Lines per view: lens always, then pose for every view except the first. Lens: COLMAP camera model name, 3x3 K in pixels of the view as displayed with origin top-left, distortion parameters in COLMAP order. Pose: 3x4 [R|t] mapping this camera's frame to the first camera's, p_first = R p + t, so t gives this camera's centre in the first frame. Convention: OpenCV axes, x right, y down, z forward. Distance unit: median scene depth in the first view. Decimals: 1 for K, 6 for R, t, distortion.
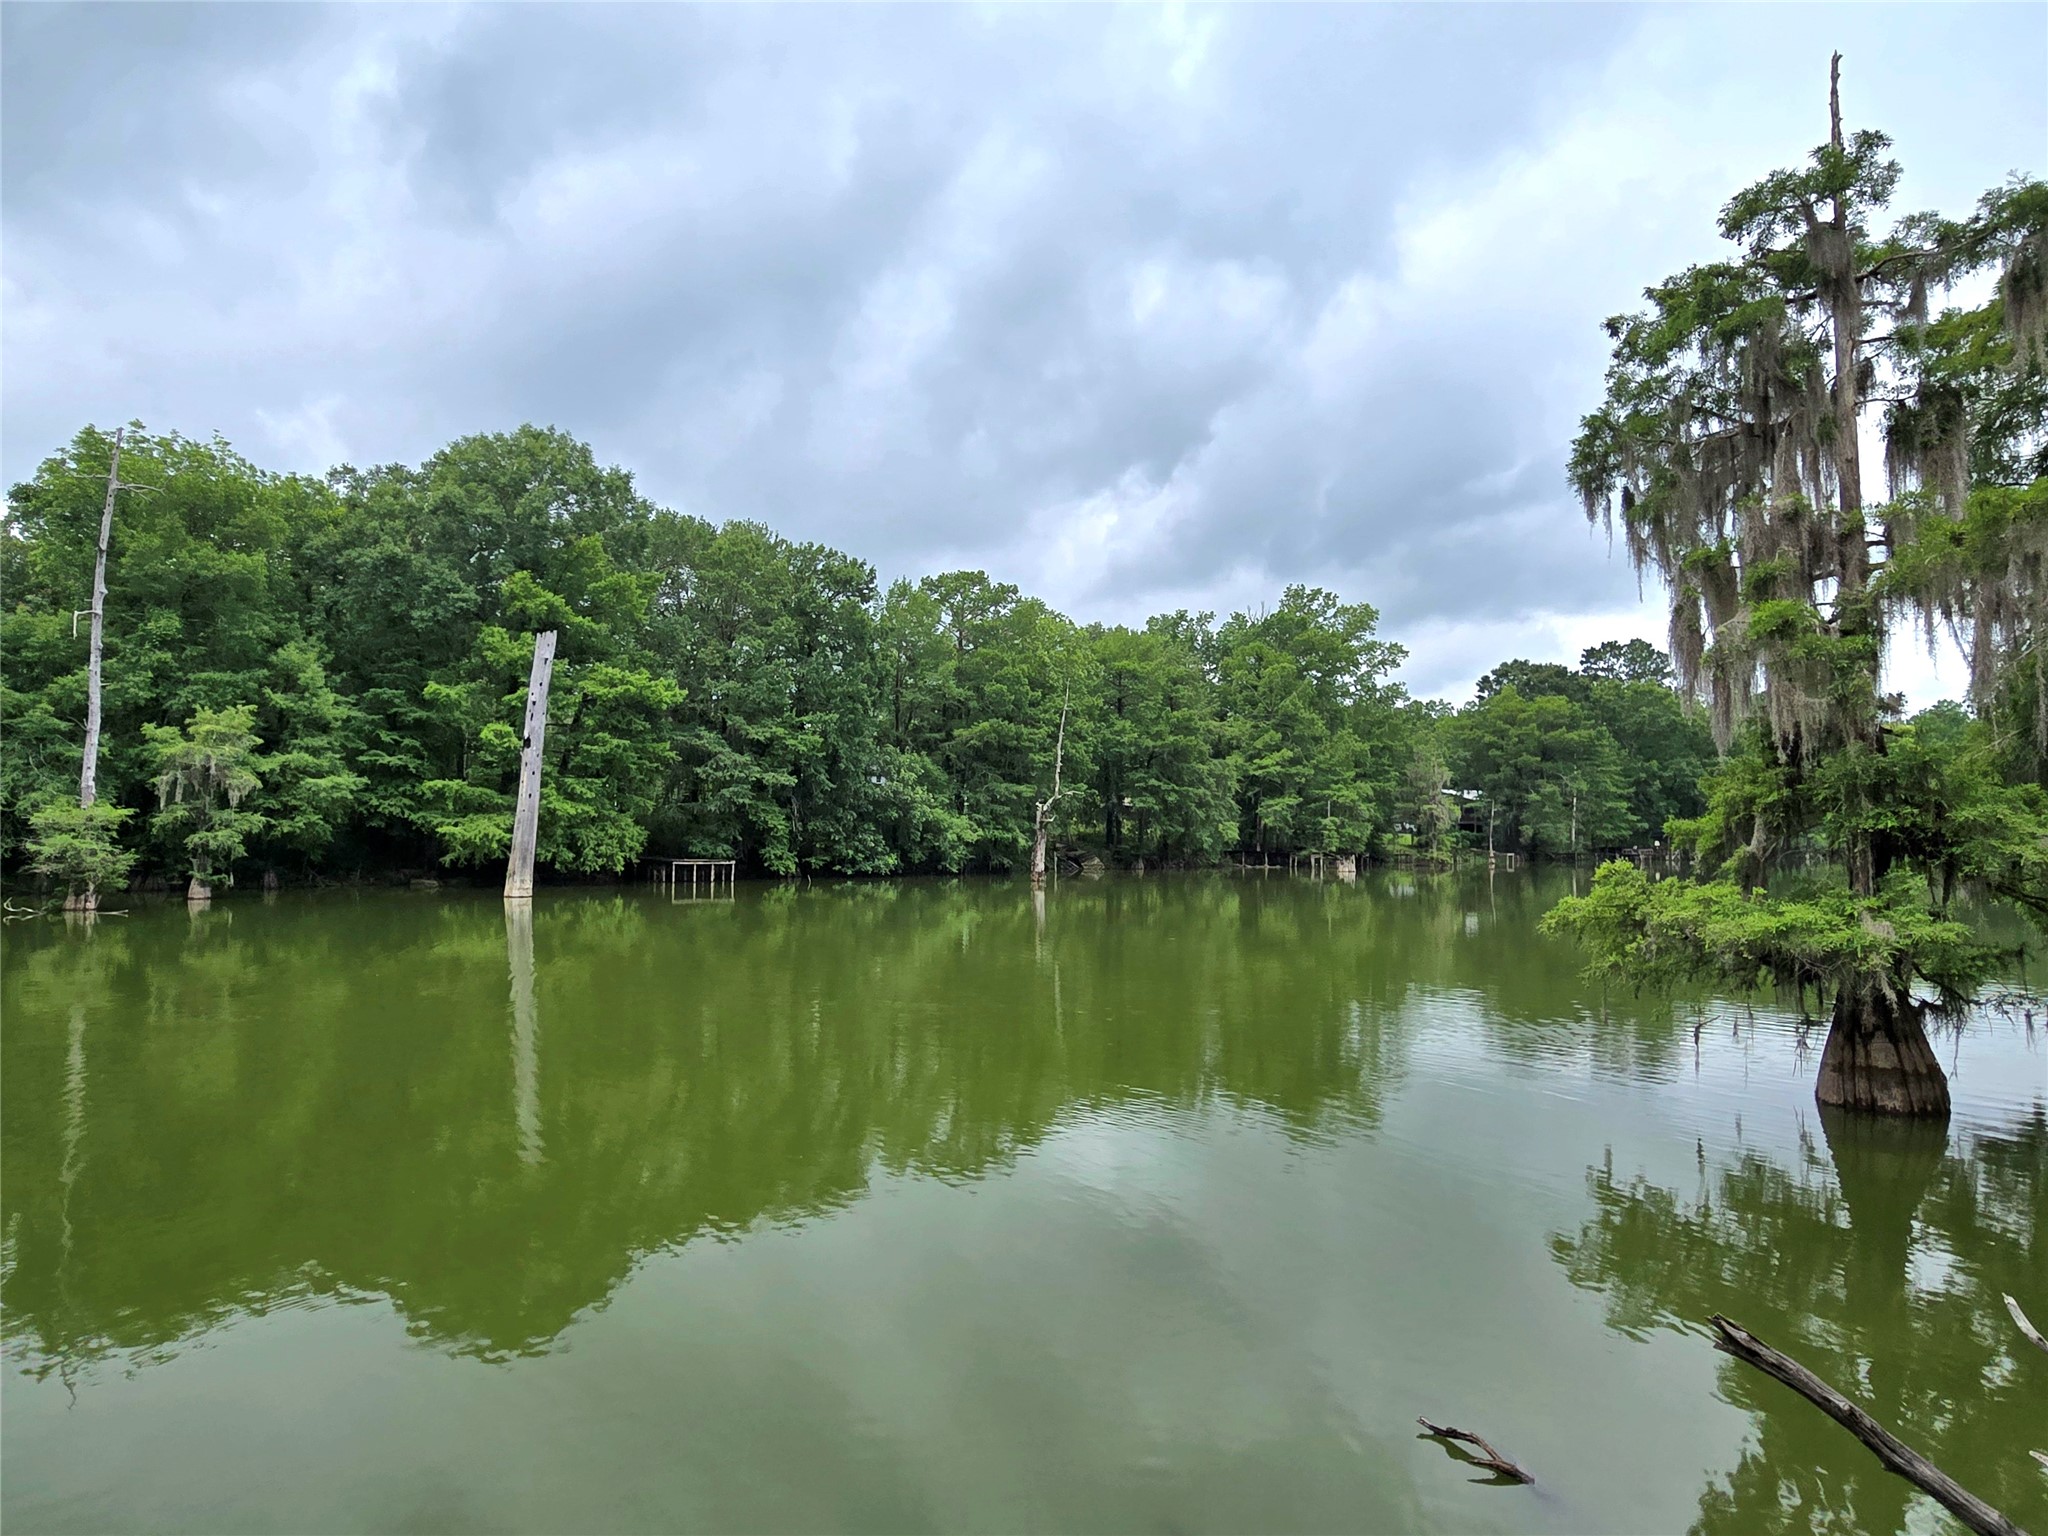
lens RADIAL K [[841.6, 0, 1017.7], [0, 841.6, 775.2], [0, 0, 1]] dist [-0.001779, -0.000082]
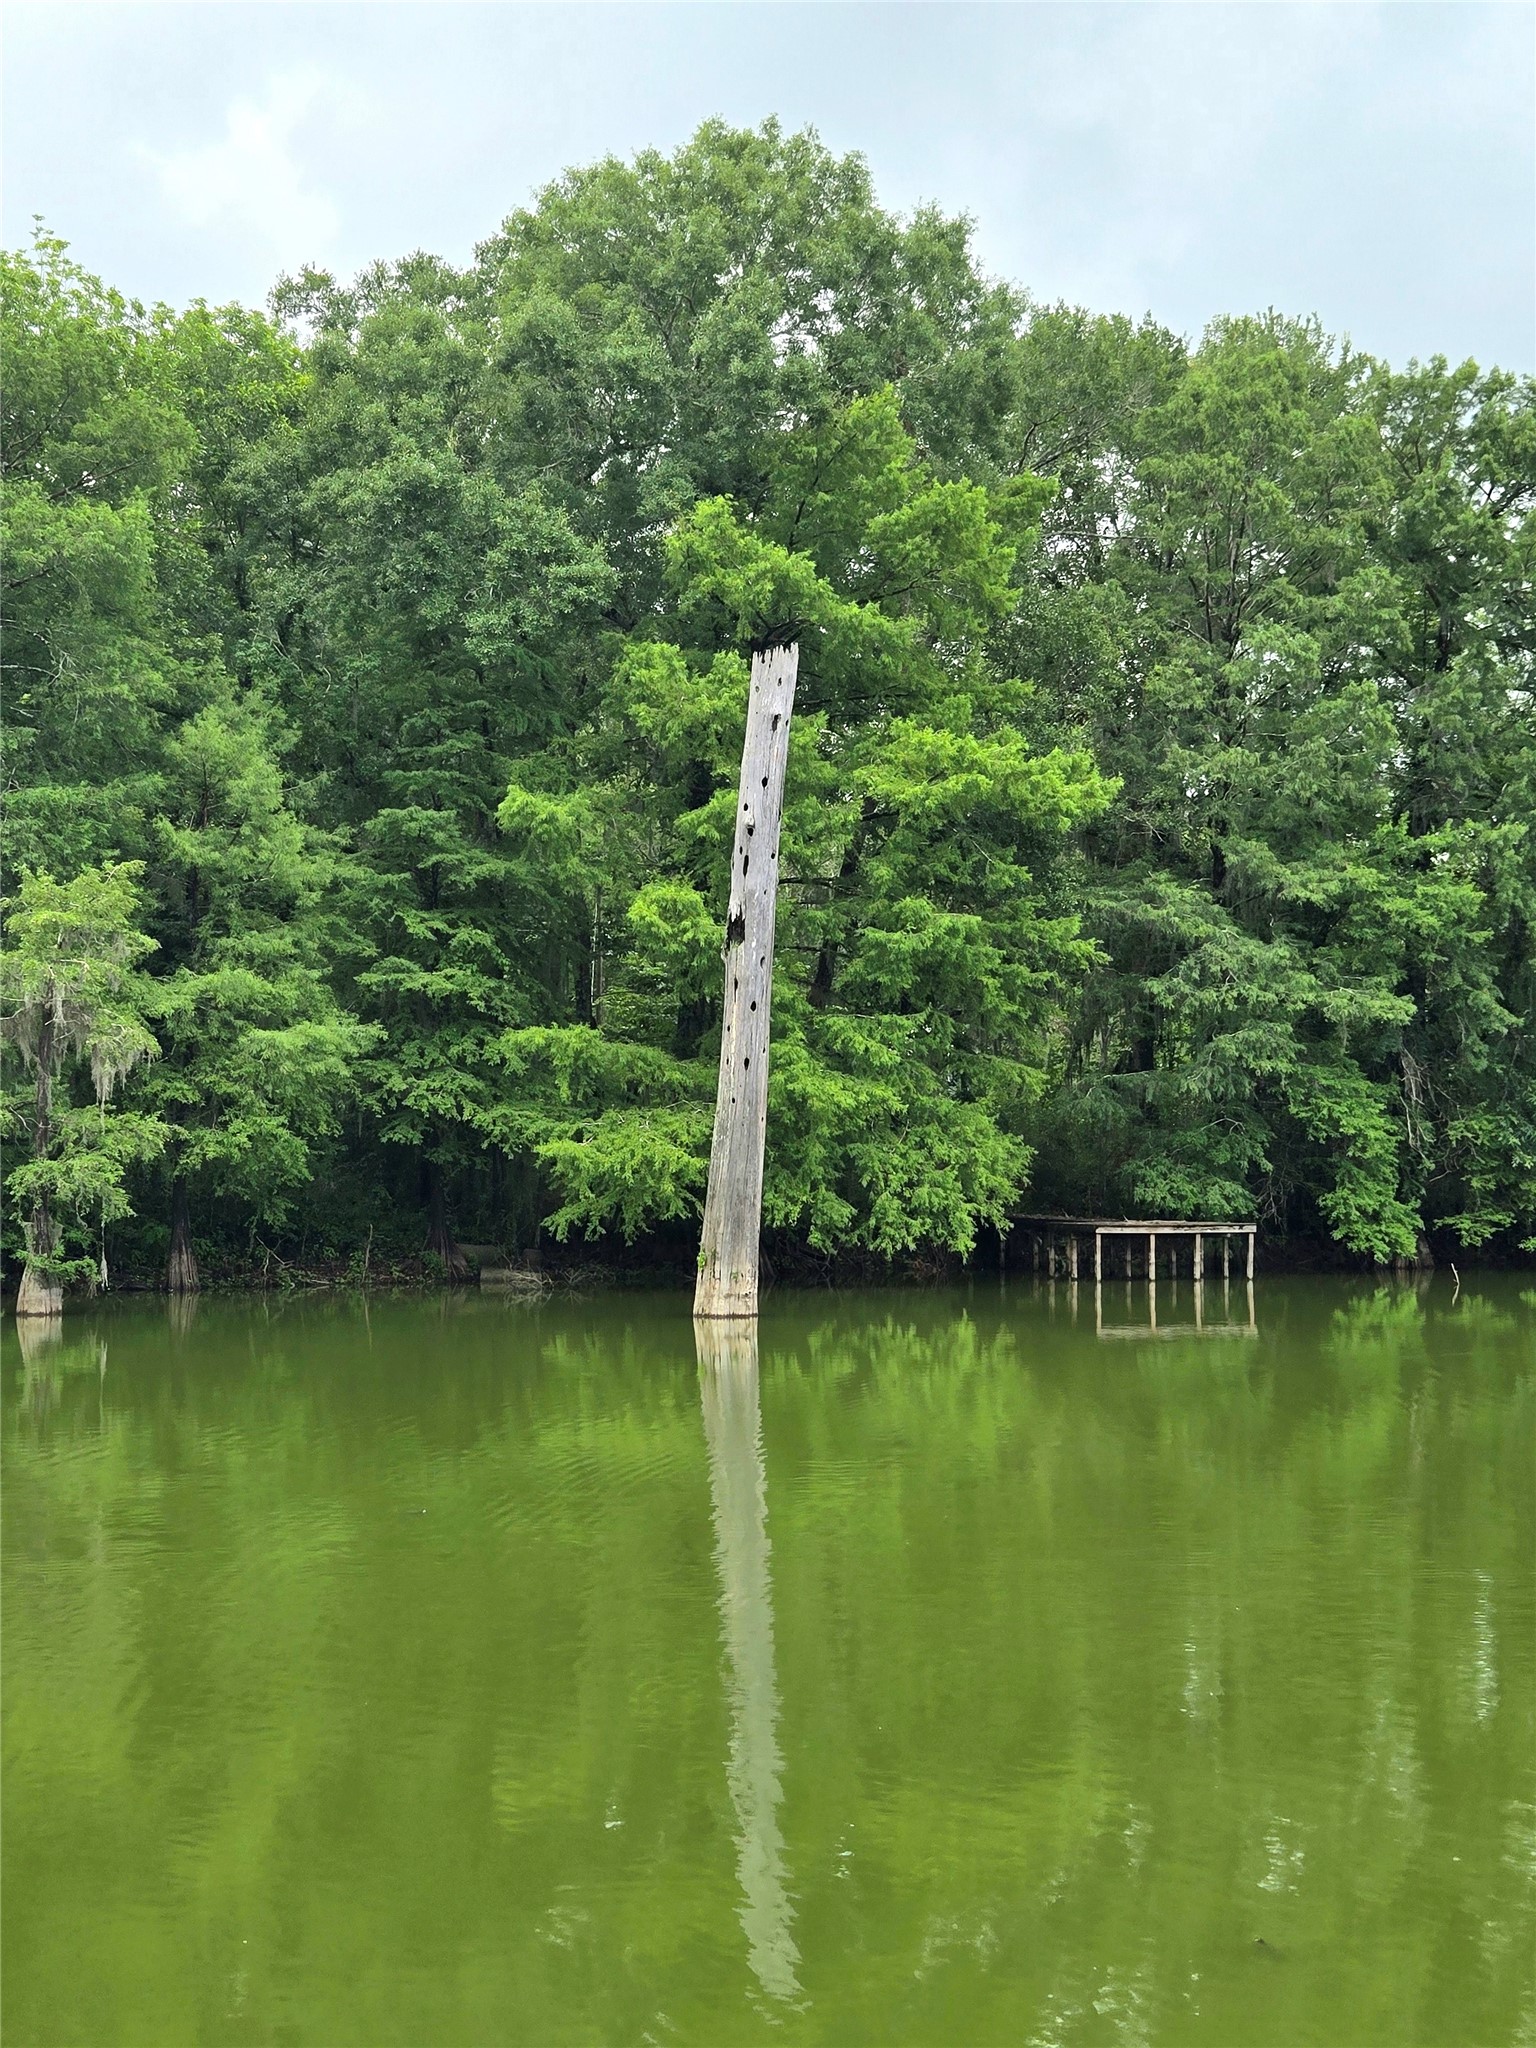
lens RADIAL K [[1367.3, 0, 764.8], [0, 1367.3, 1026.3], [0, 0, 1]] dist [0.019855, -0.003570]
pose [[0.803097, -0.017944, -0.595578, -0.187174], [0.027070, 0.999613, 0.006386, 0.003787], [0.595233, -0.021251, 0.803272, 0.487236]]
